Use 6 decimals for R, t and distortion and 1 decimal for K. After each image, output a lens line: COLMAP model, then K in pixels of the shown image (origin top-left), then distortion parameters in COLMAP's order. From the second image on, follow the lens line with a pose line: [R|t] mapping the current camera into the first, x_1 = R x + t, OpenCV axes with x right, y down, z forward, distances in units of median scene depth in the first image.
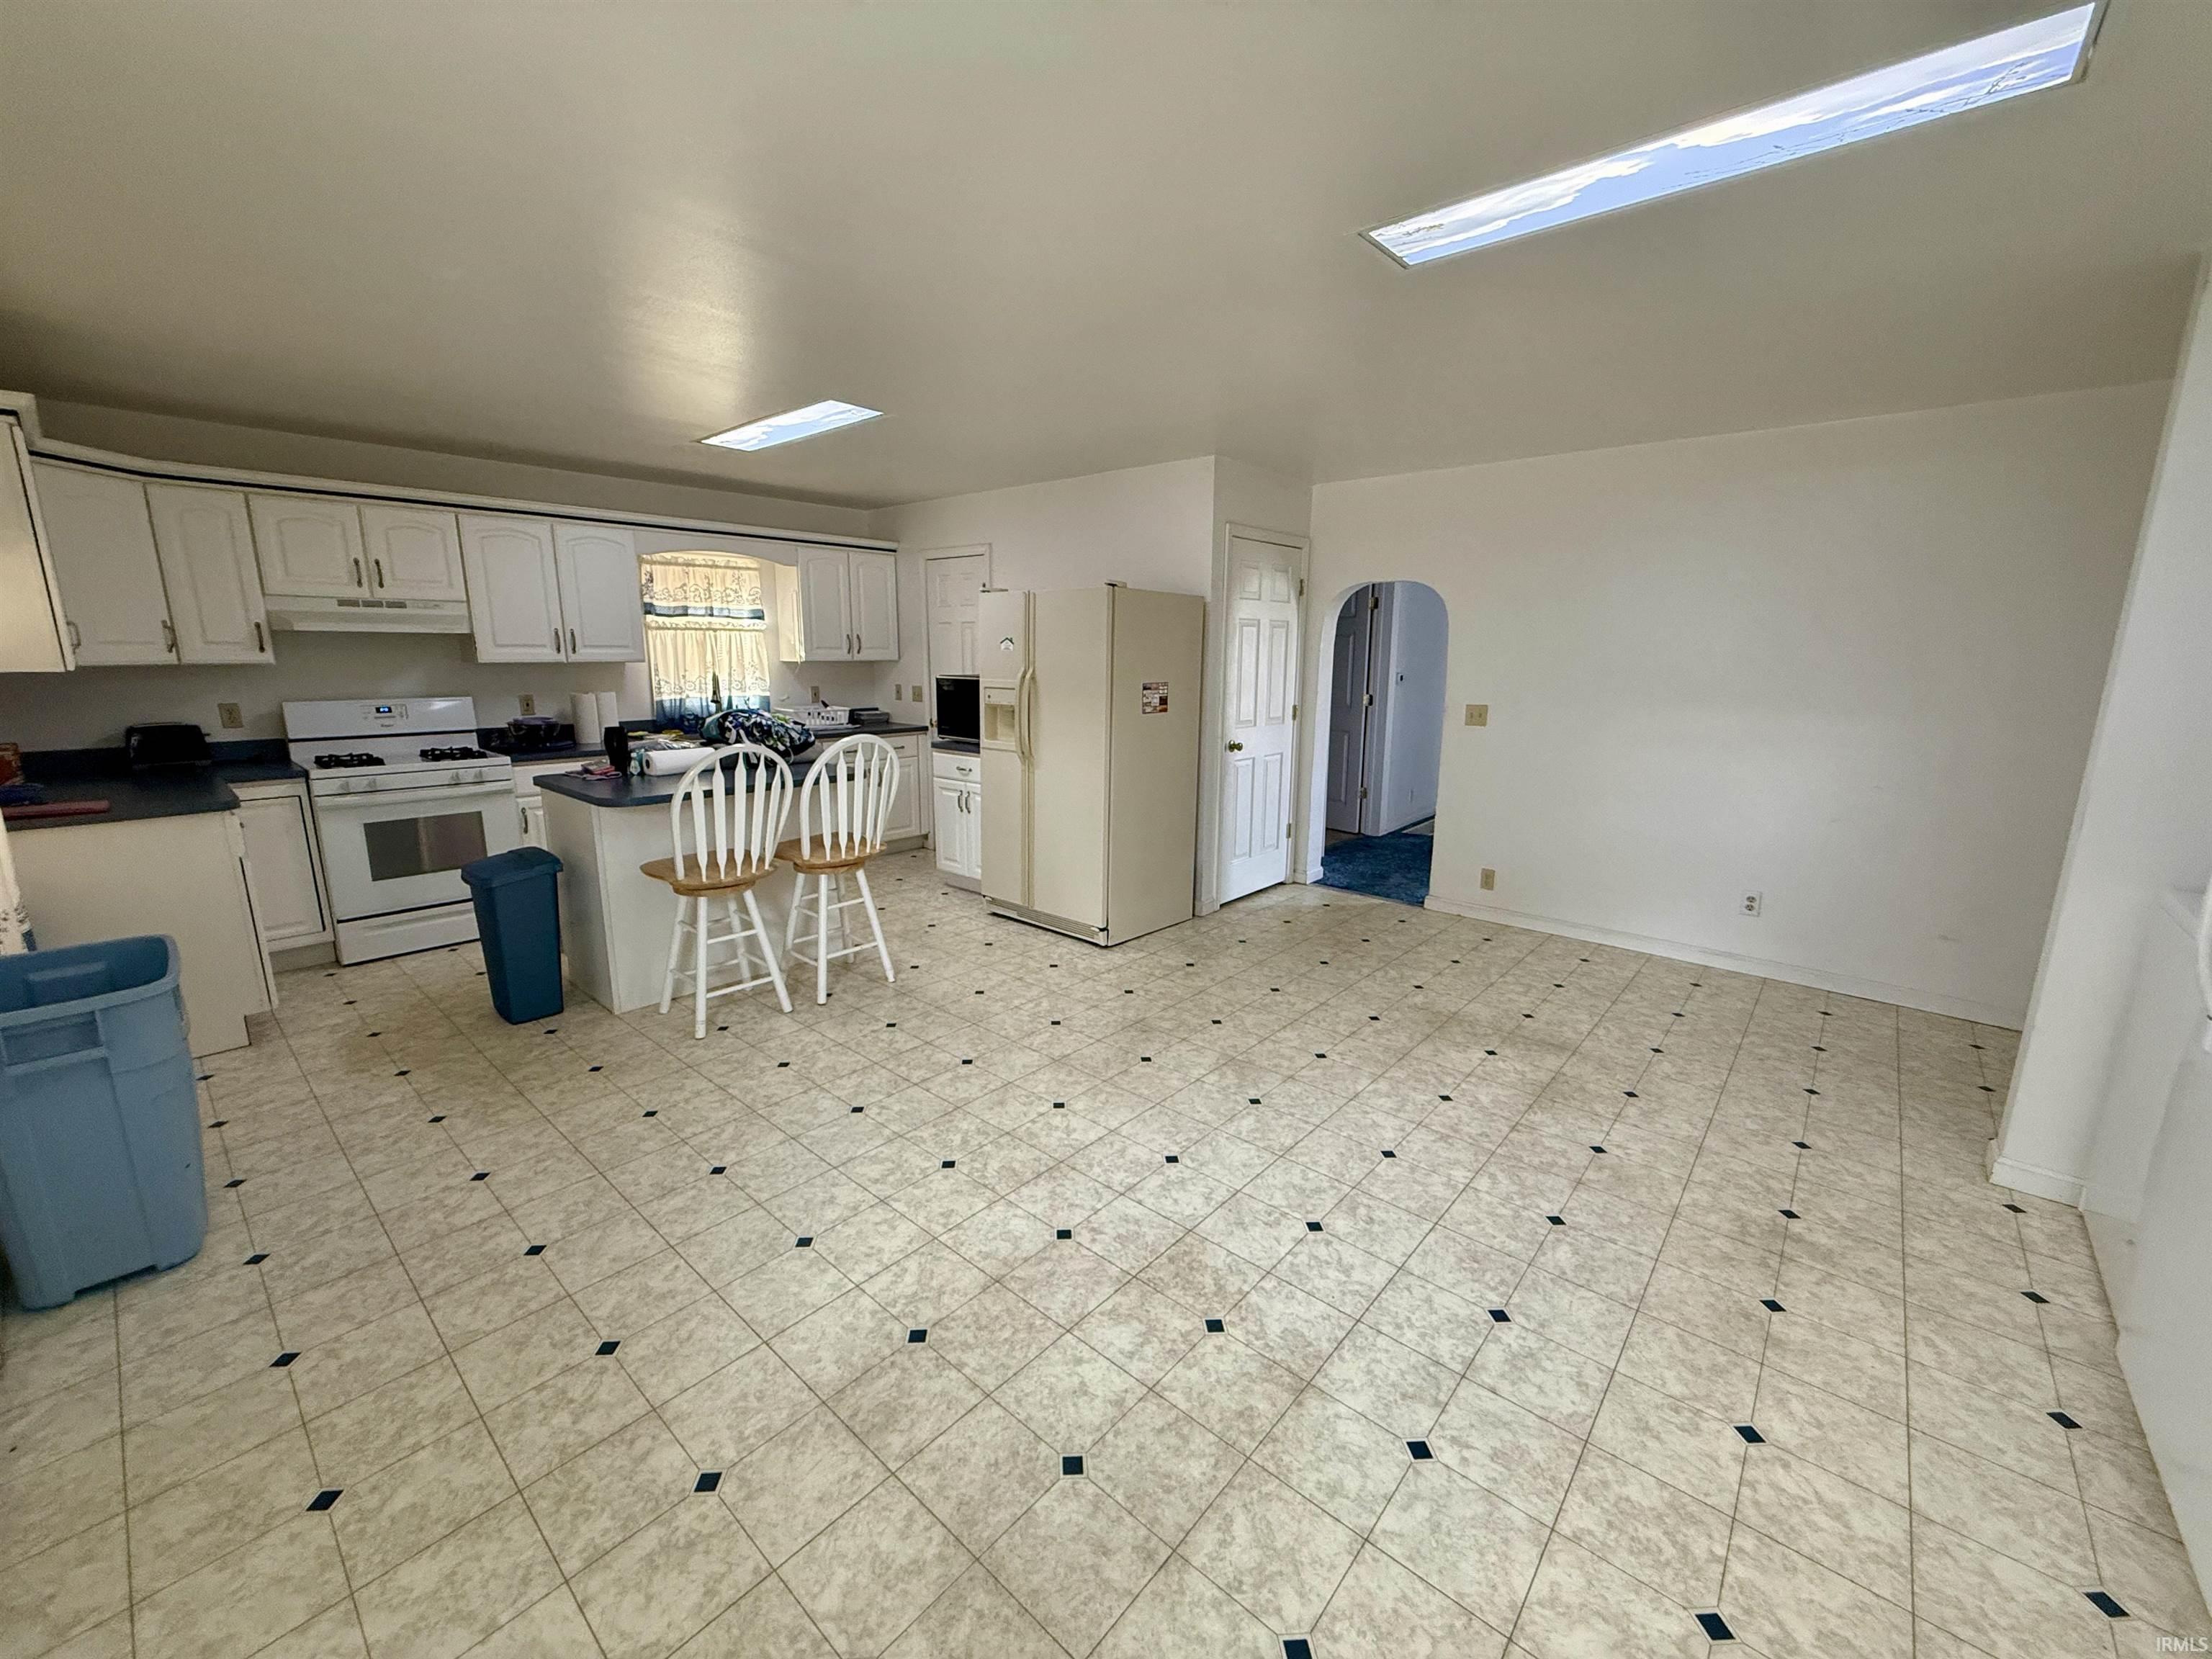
lens RADIAL K [[877.0, 0, 1102.8], [0, 877.0, 830.7], [0, 0, 1]] dist [0.000225, 0.000128]
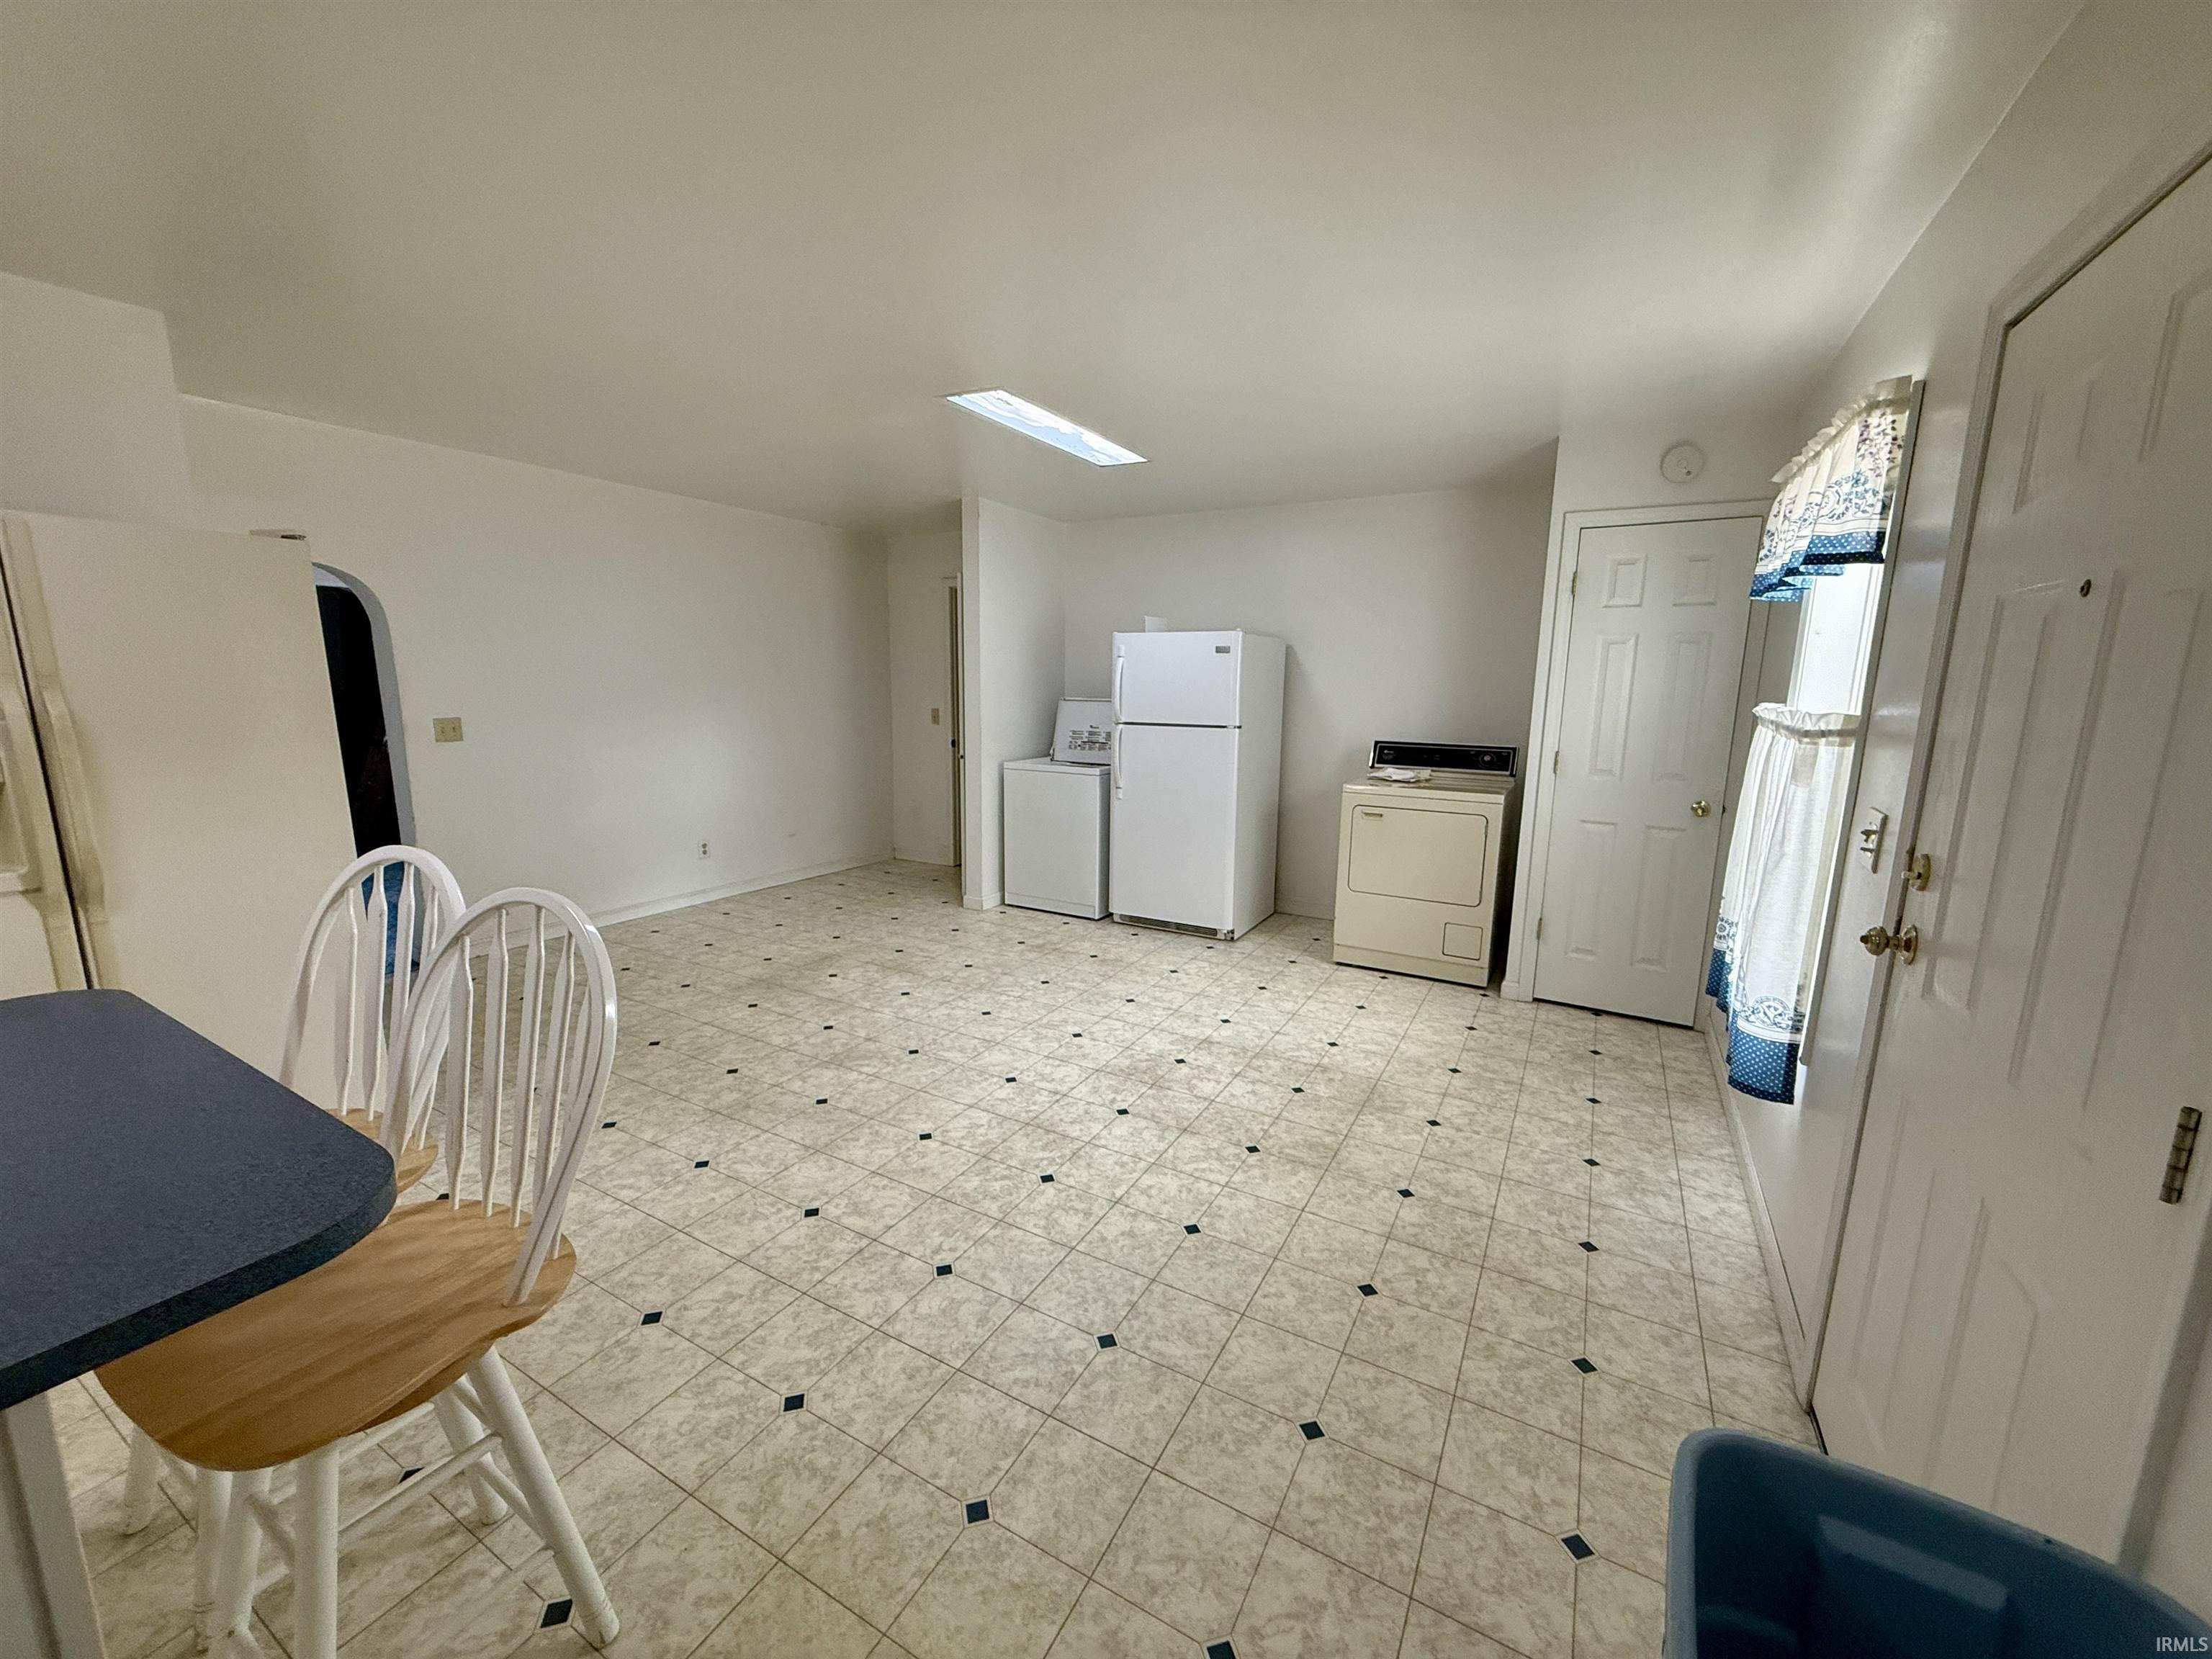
lens RADIAL K [[877.0, 0, 1102.8], [0, 877.0, 830.7], [0, 0, 1]] dist [0.000225, 0.000128]
pose [[-0.201766, -0.184620, 0.961876, -0.944740], [0.181199, 0.958085, 0.221901, -0.185295], [-0.962527, 0.219063, -0.159856, 0.885604]]
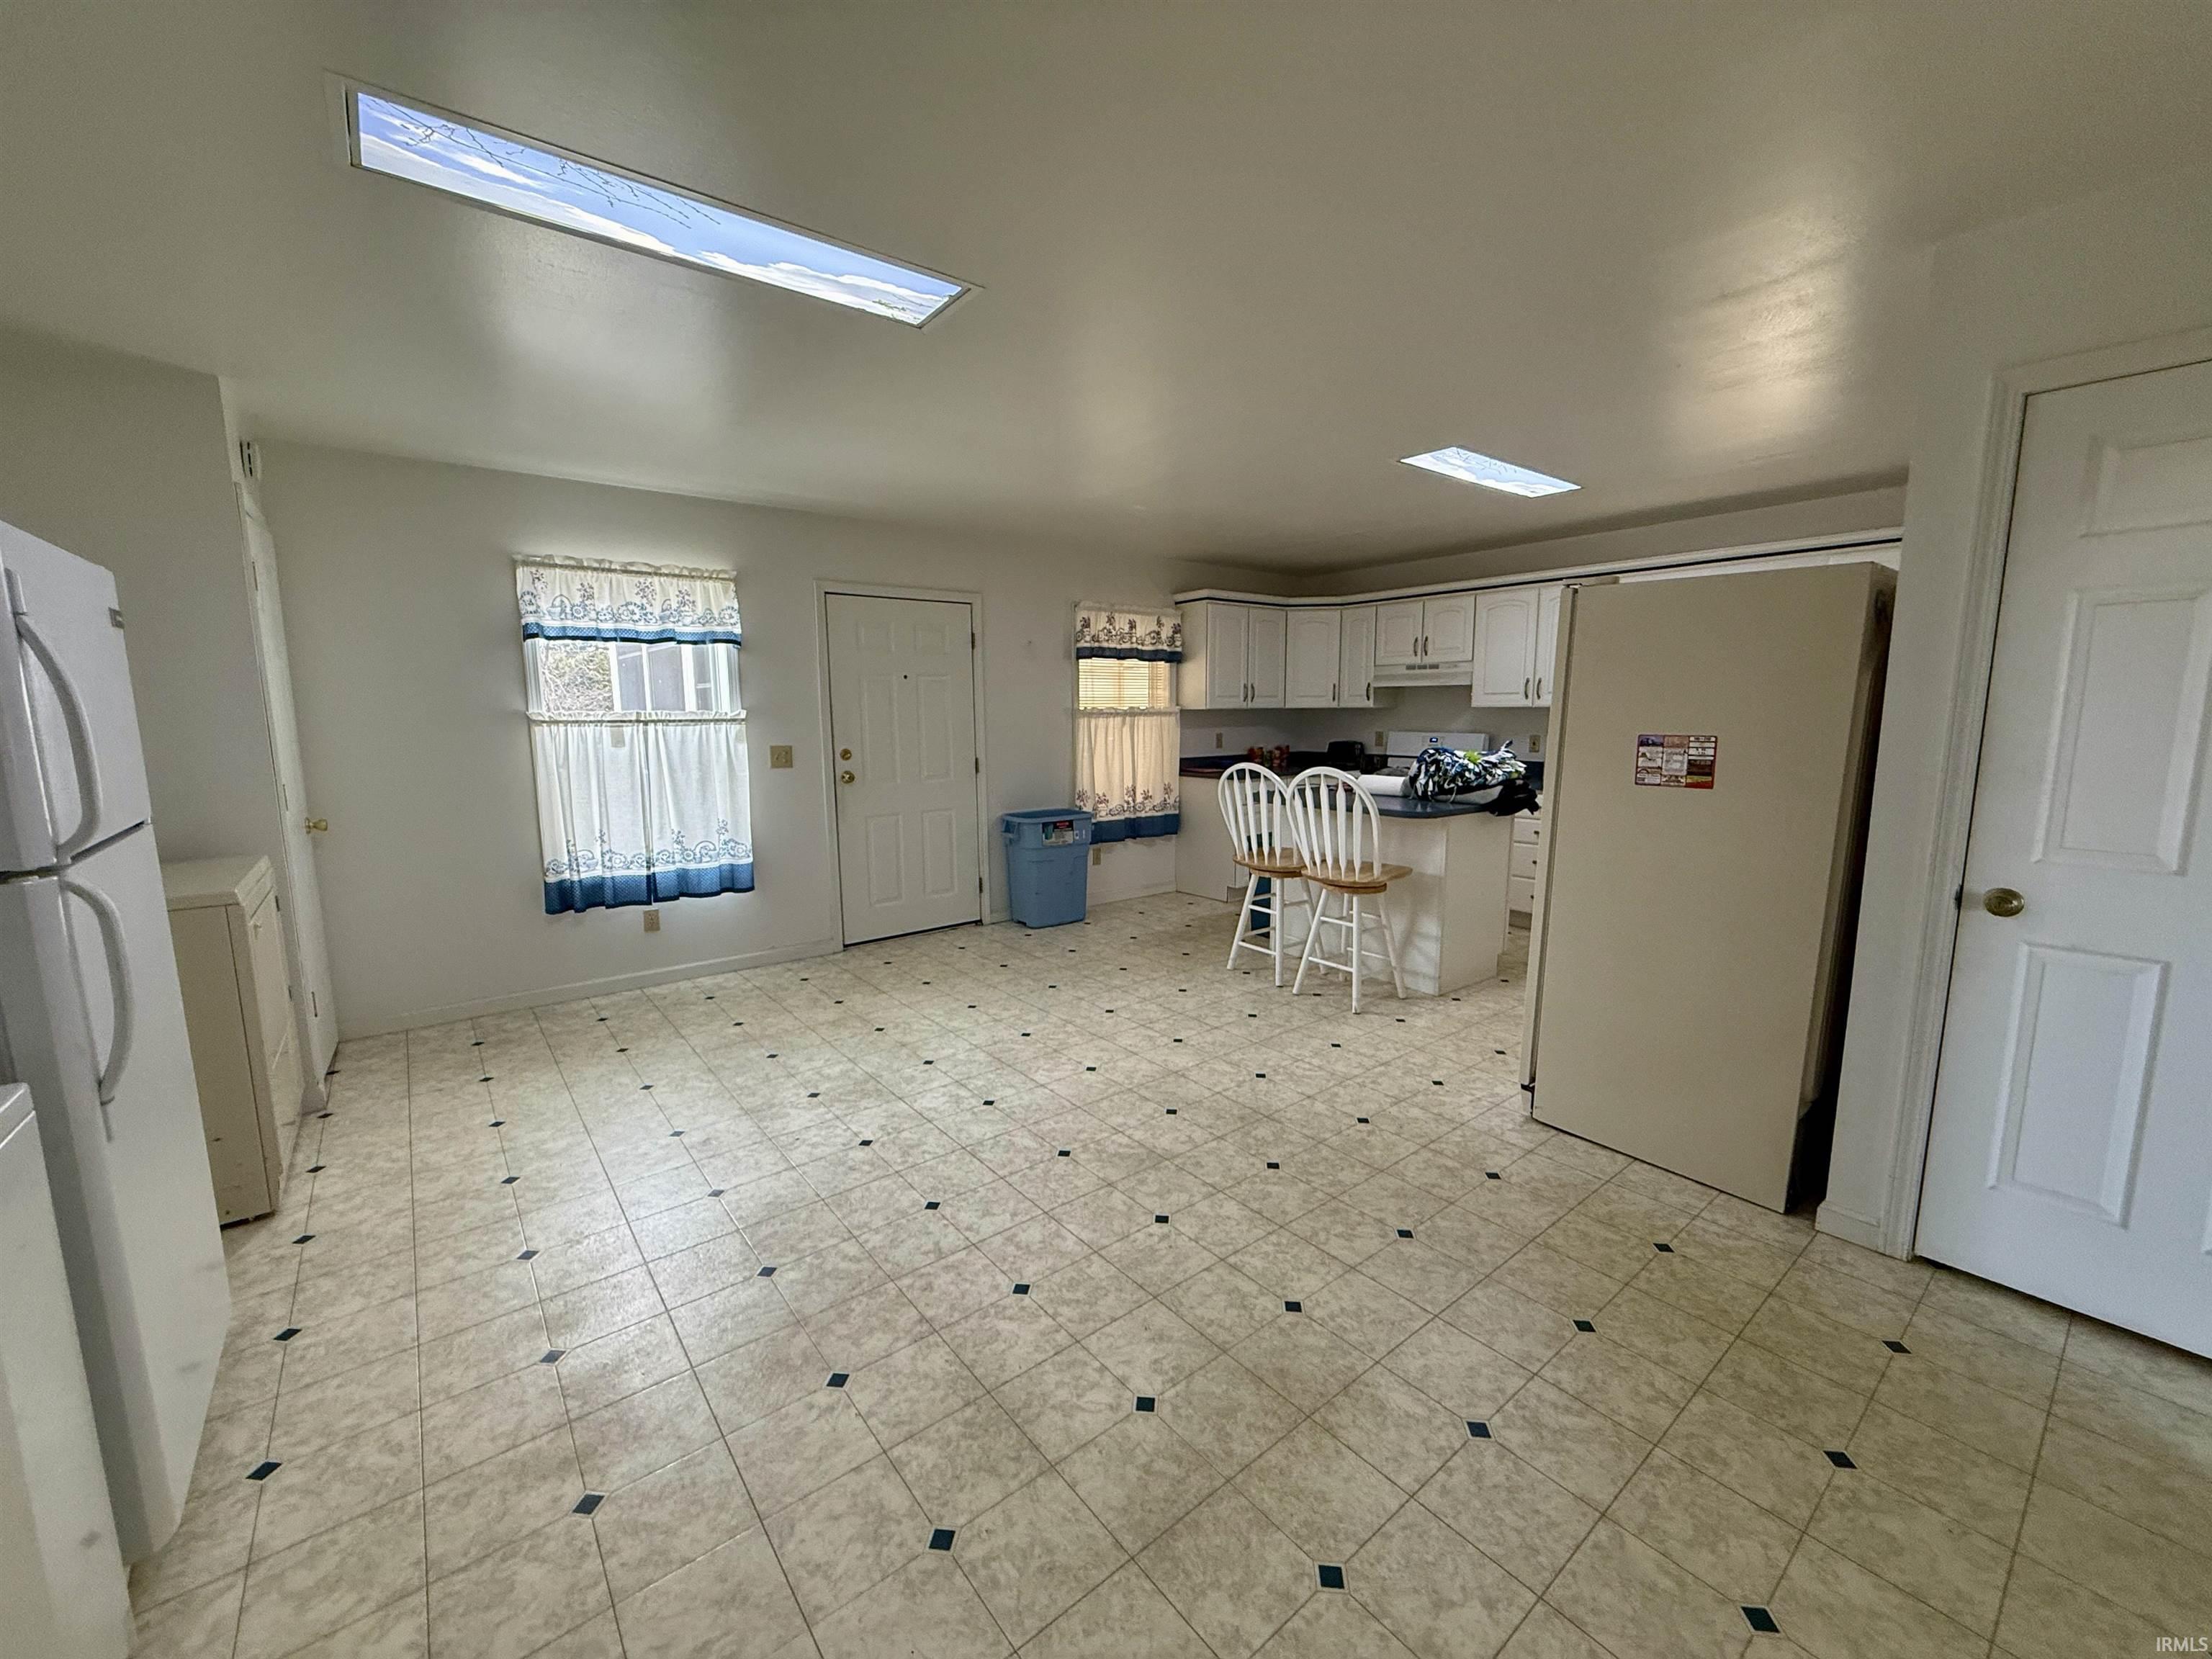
lens RADIAL K [[882.2, 0, 1106.0], [0, 882.2, 829.5], [0, 0, 1]] dist [0.000300, 0.000164]
pose [[-0.175699, 0.130490, -0.975757, 1.059047], [-0.194633, 0.967007, 0.164366, -0.198041], [0.965012, 0.218793, -0.144505, 1.111092]]
